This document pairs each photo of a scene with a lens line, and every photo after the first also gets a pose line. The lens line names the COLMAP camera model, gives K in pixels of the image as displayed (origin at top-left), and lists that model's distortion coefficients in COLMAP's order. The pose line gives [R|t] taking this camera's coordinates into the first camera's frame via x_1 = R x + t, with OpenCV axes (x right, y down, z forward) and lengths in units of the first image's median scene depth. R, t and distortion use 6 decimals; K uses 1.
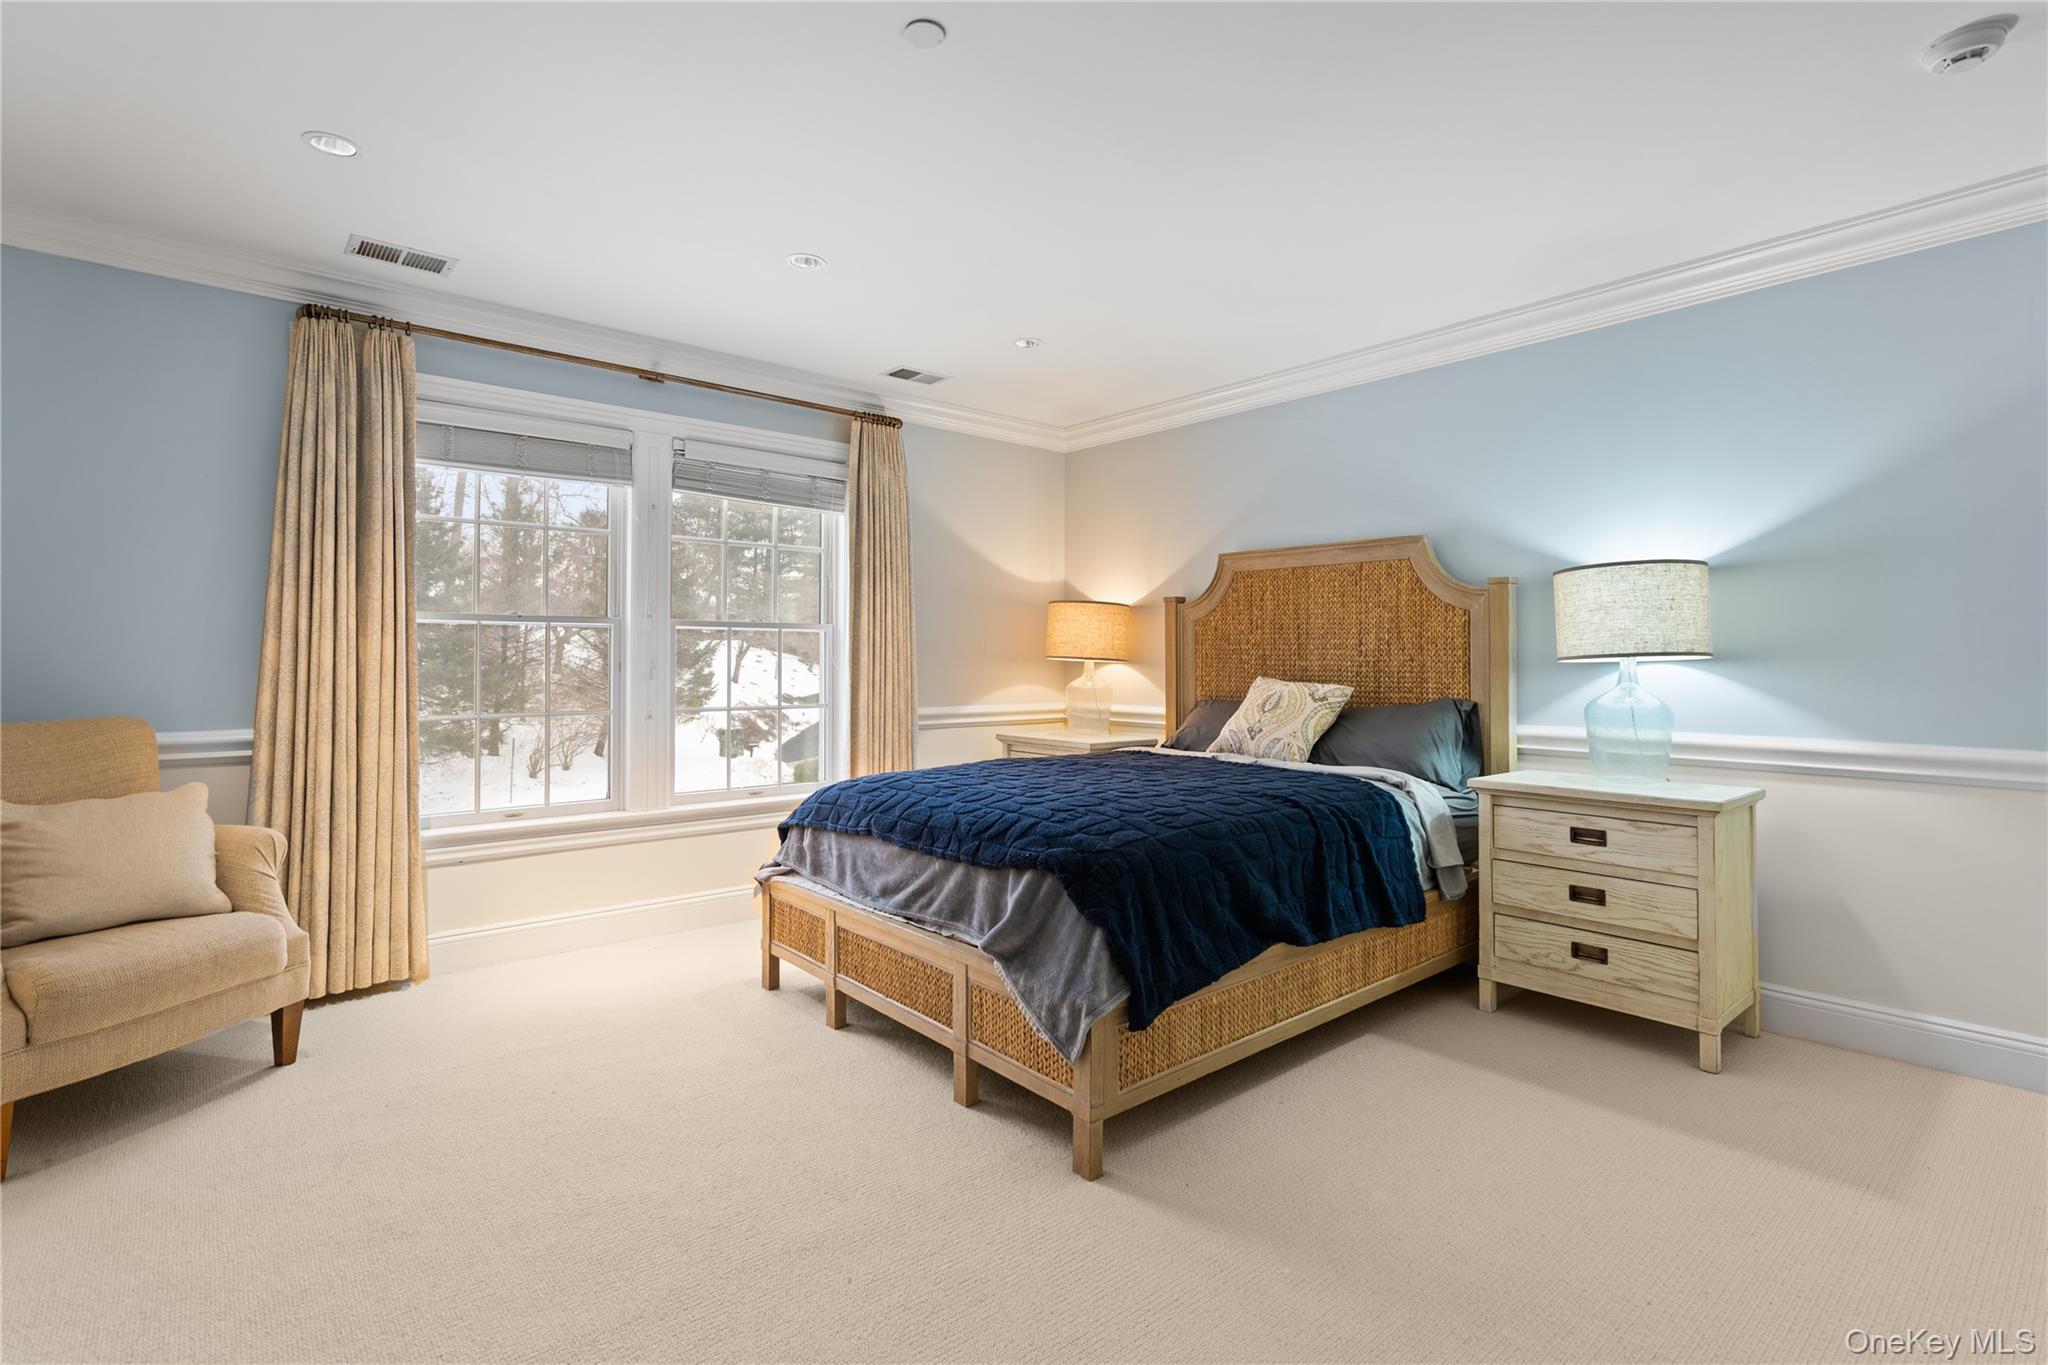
lens RADIAL K [[960.5, 0, 1023.5], [0, 960.5, 657.8], [0, 0, 1]] dist [0.001340, 0.000175]
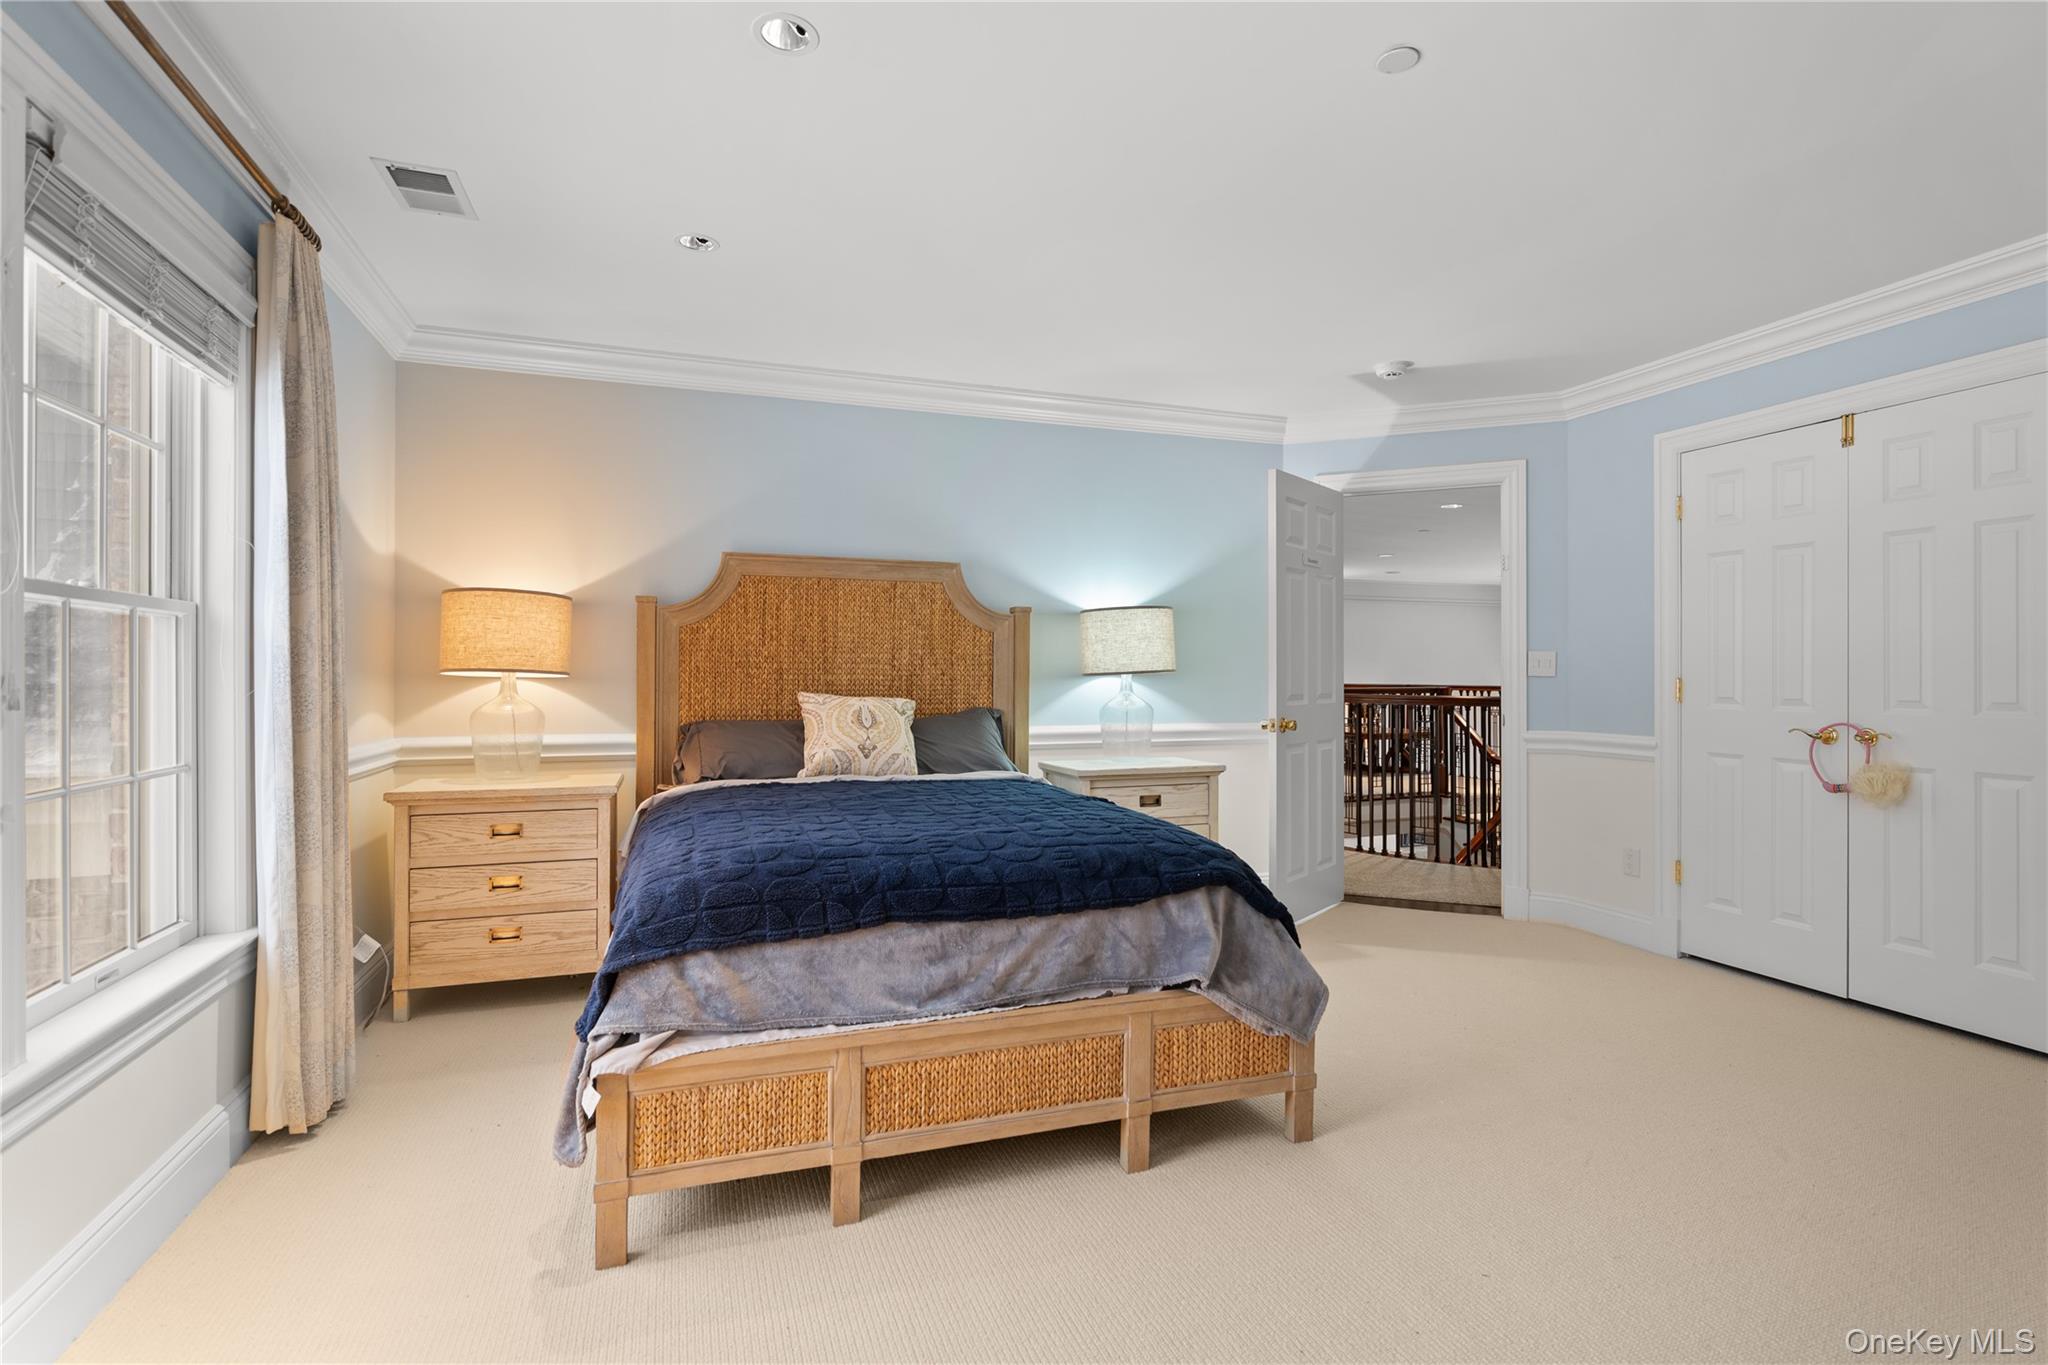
lens RADIAL K [[989.6, 0, 1024.0], [0, 989.6, 682.5], [0, 0, 1]] dist [-0.002572, -0.000638]
pose [[0.360501, -0.006965, 0.932733, -0.620034], [-0.001721, 0.999965, 0.008132, 0.002205], [-0.932757, -0.004537, 0.360476, 0.499947]]
